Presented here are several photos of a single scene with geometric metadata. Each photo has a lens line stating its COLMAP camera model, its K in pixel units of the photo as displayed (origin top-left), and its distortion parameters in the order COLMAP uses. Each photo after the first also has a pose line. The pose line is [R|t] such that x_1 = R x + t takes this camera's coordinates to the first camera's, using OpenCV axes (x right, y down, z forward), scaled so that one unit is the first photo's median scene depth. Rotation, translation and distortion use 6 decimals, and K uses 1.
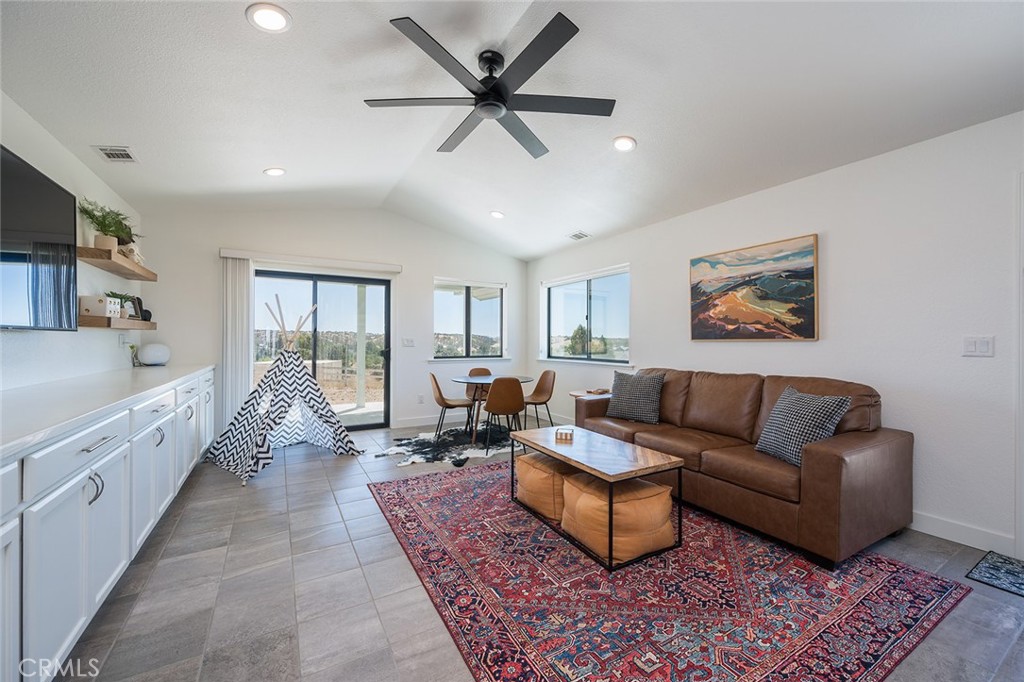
lens RADIAL K [[398.9, 0, 512.4], [0, 398.9, 341.5], [0, 0, 1]] dist [-0.007100, 0.000556]
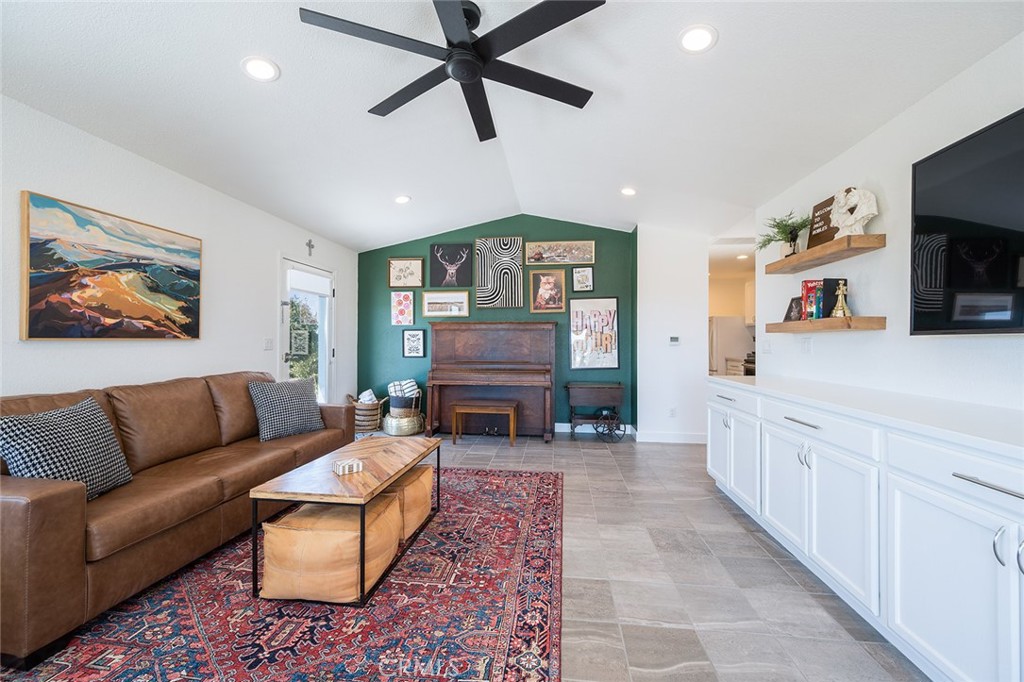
lens RADIAL K [[398.9, 0, 519.9], [0, 398.9, 342.0], [0, 0, 1]] dist [-0.007100, 0.000556]
pose [[-0.810019, -0.005718, 0.586376, -0.494431], [-0.004169, 0.999983, 0.003992, -0.005033], [-0.586389, 0.000789, -0.810029, 1.229826]]
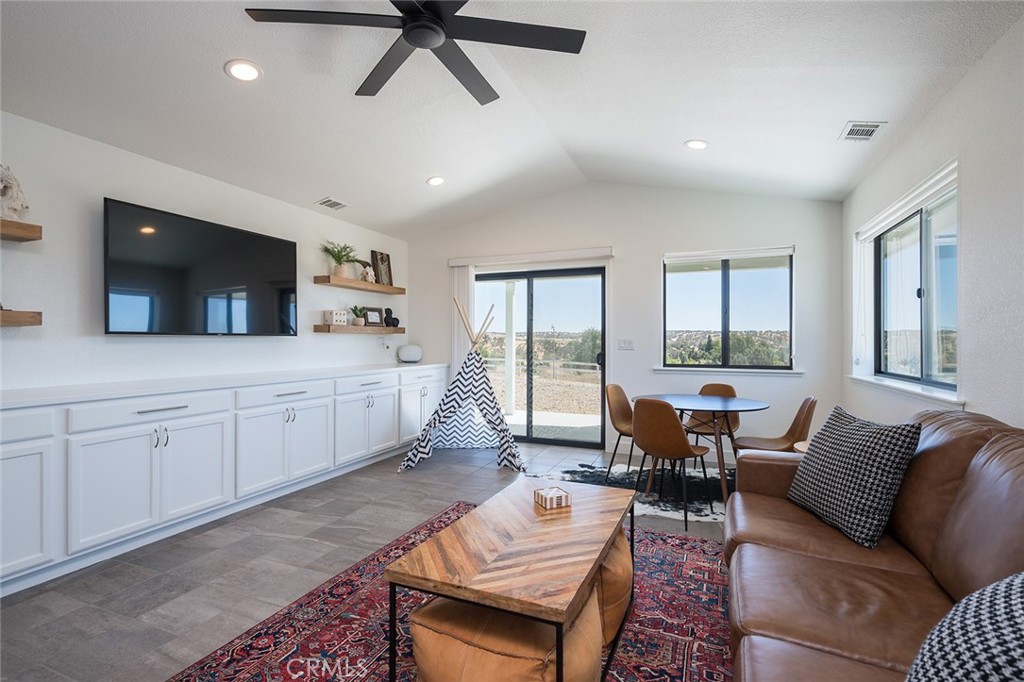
lens RADIAL K [[475.6, 0, 509.7], [0, 475.6, 339.7], [0, 0, 1]] dist [-0.001962, -0.000198]
pose [[0.601251, -0.006591, -0.799033, 0.576311], [-0.000995, 0.999959, -0.008997, 0.002826], [0.799060, 0.006205, 0.601220, 0.451146]]
